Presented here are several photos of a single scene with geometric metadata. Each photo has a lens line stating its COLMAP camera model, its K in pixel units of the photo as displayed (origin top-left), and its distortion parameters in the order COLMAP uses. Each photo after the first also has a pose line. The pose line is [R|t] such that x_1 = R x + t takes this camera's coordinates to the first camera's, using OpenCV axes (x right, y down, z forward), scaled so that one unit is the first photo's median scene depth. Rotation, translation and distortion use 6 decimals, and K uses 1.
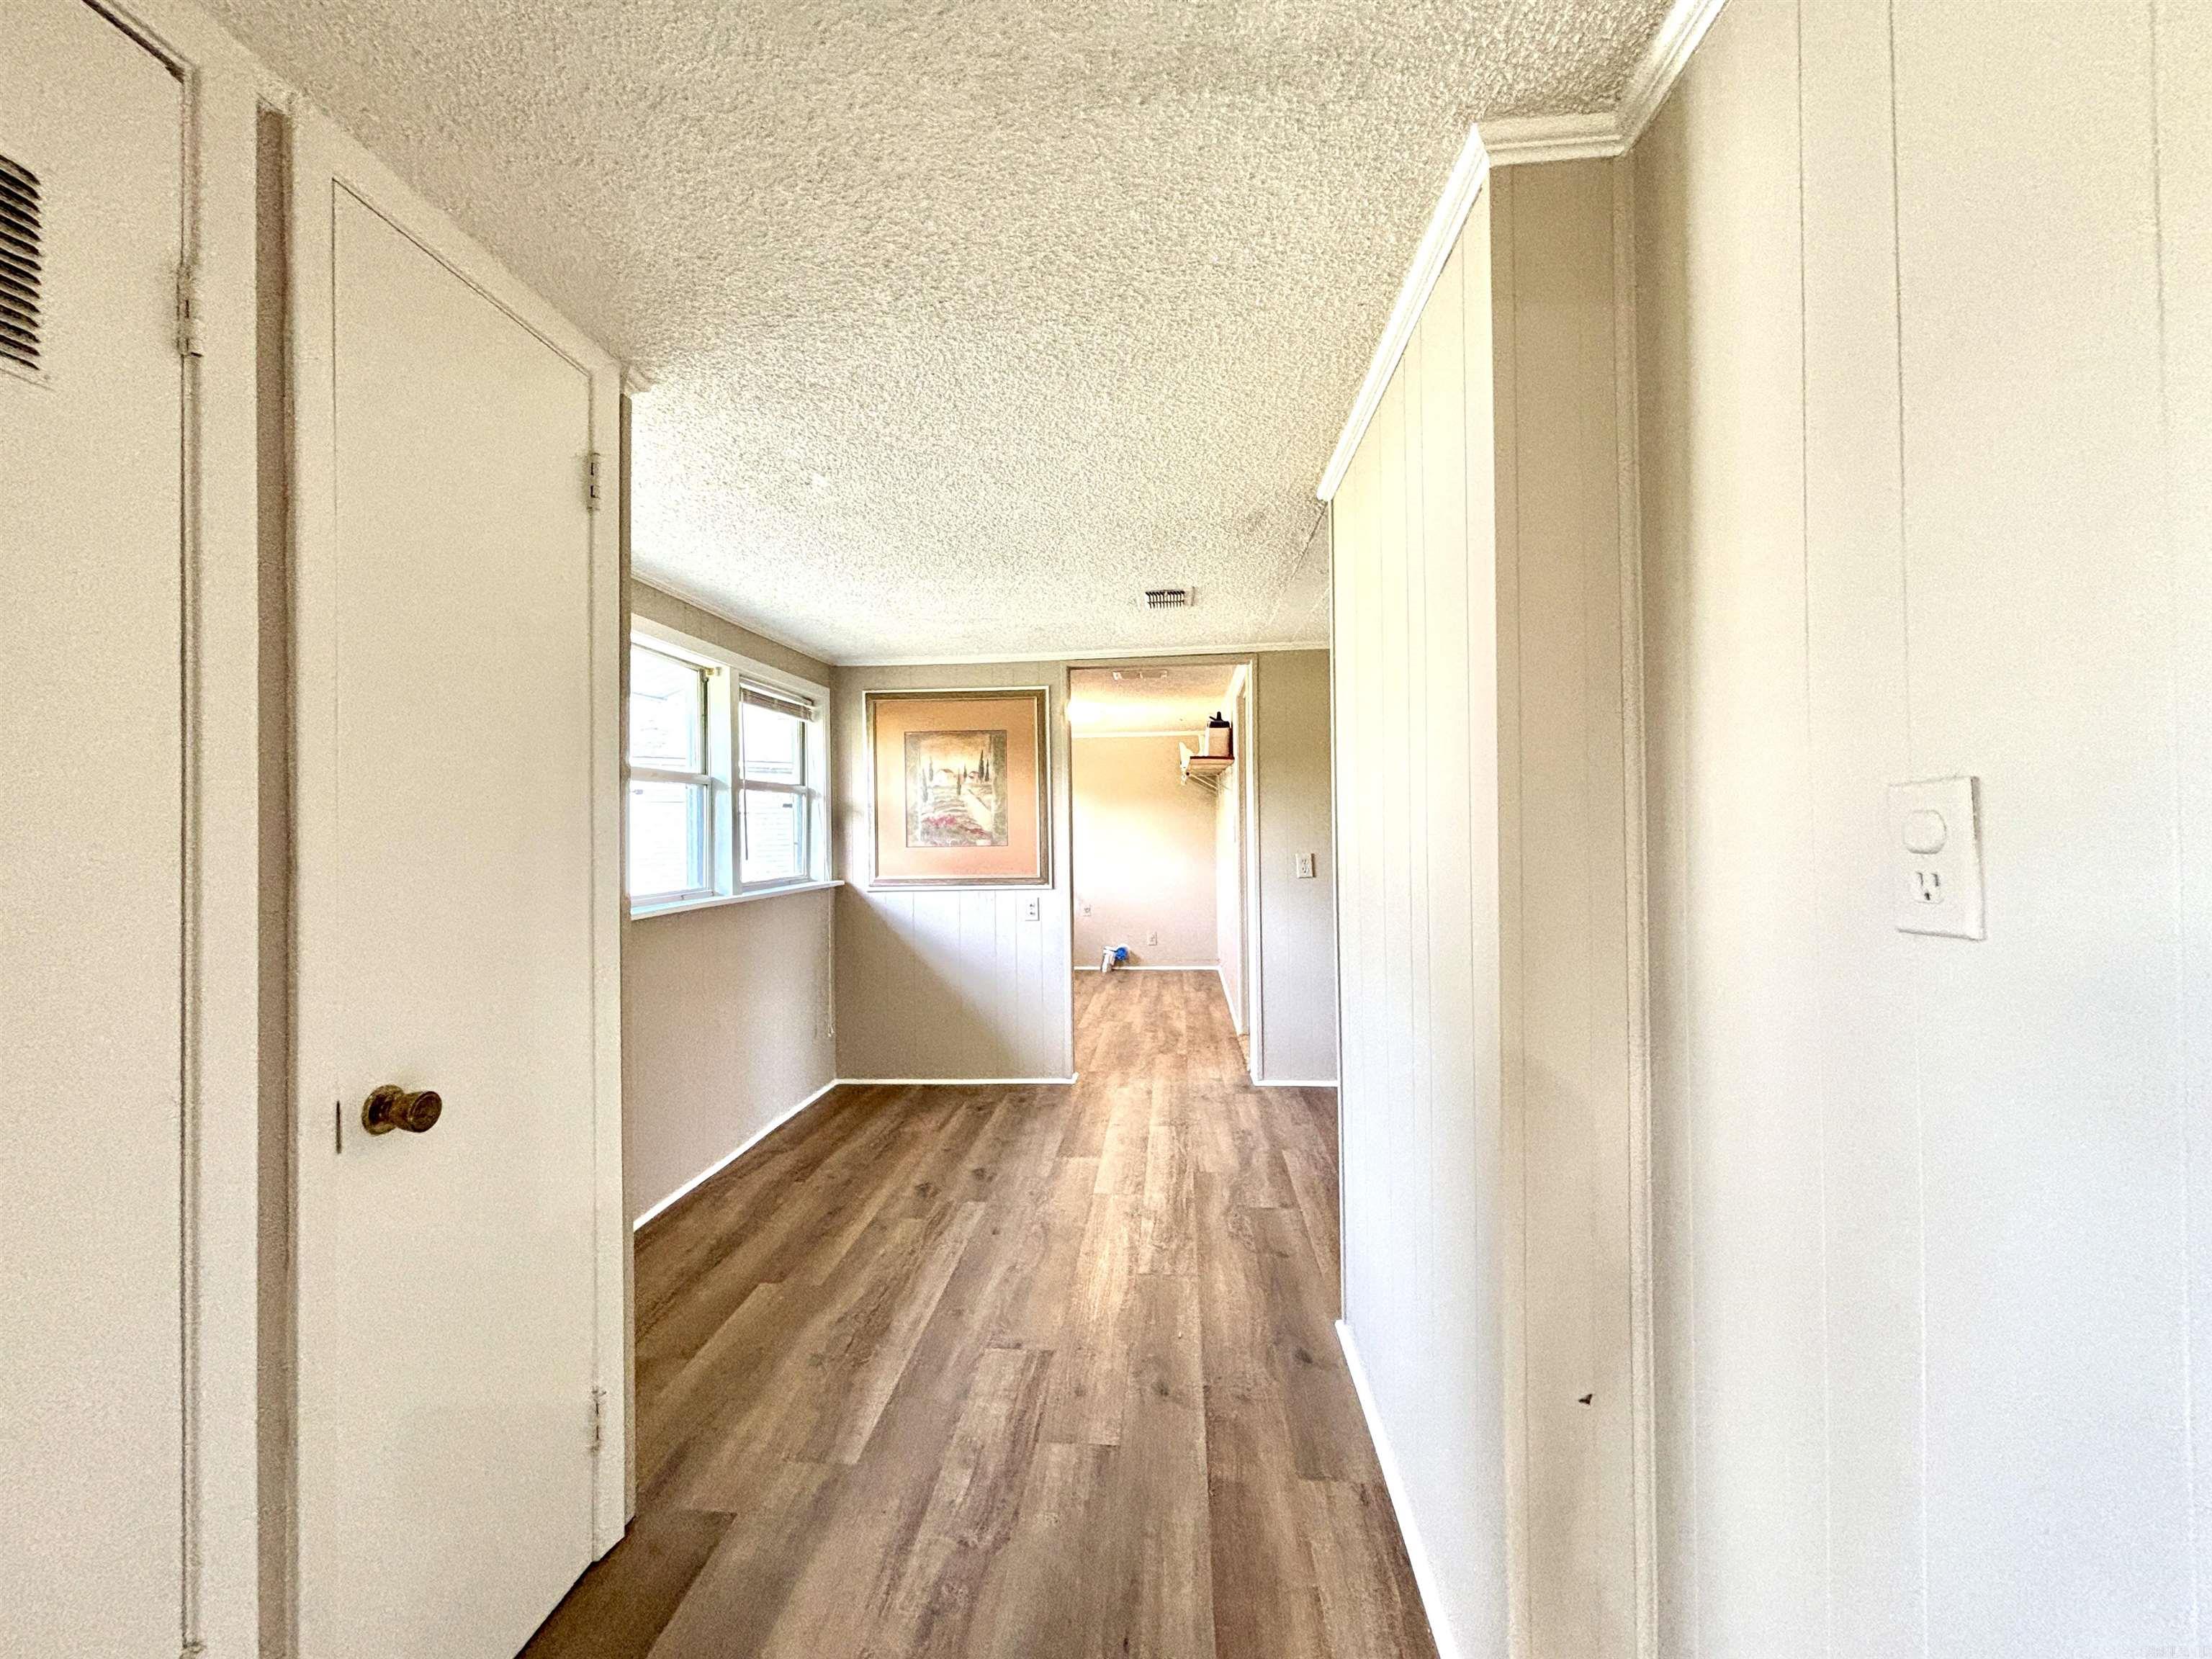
lens RADIAL K [[891.9, 0, 1102.3], [0, 891.9, 830.3], [0, 0, 1]] dist [0.002303, 0.000382]
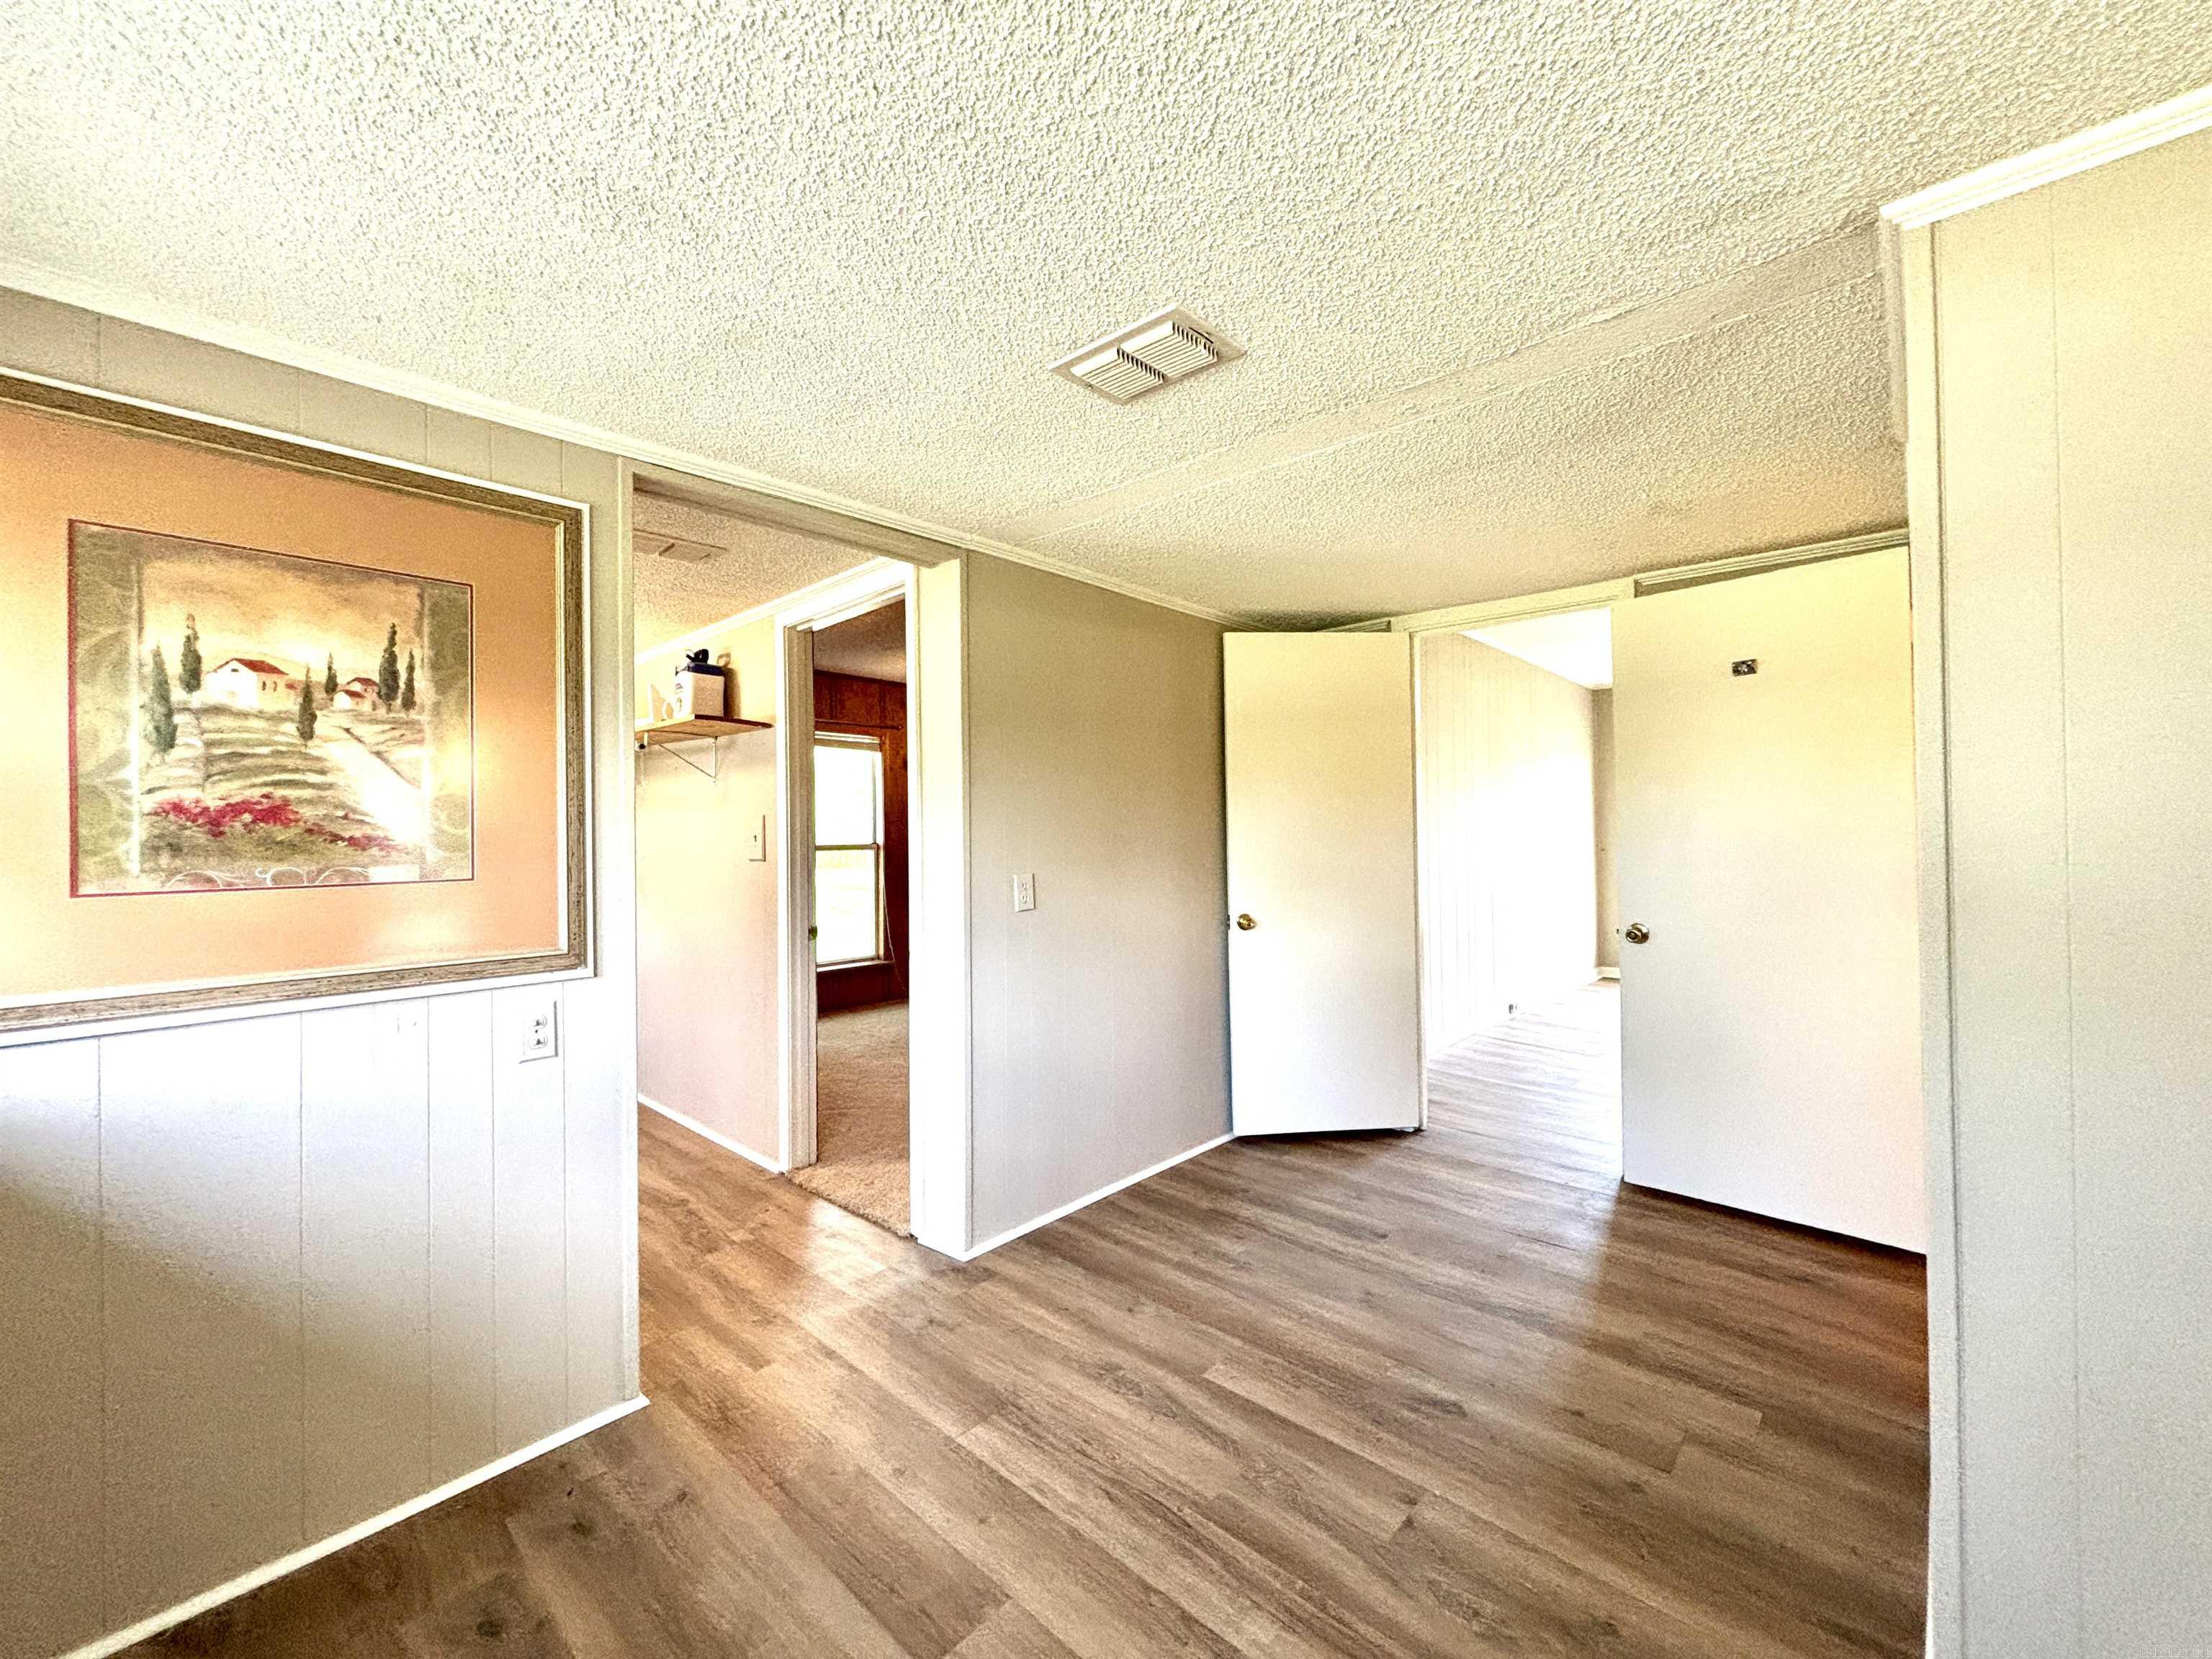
lens RADIAL K [[891.9, 0, 1102.3], [0, 891.9, 830.3], [0, 0, 1]] dist [0.002303, 0.000382]
pose [[0.613581, 0.007556, 0.789596, -0.246229], [0.001354, 0.999943, -0.010621, -0.000093], [-0.789631, 0.007586, 0.613535, 0.537929]]
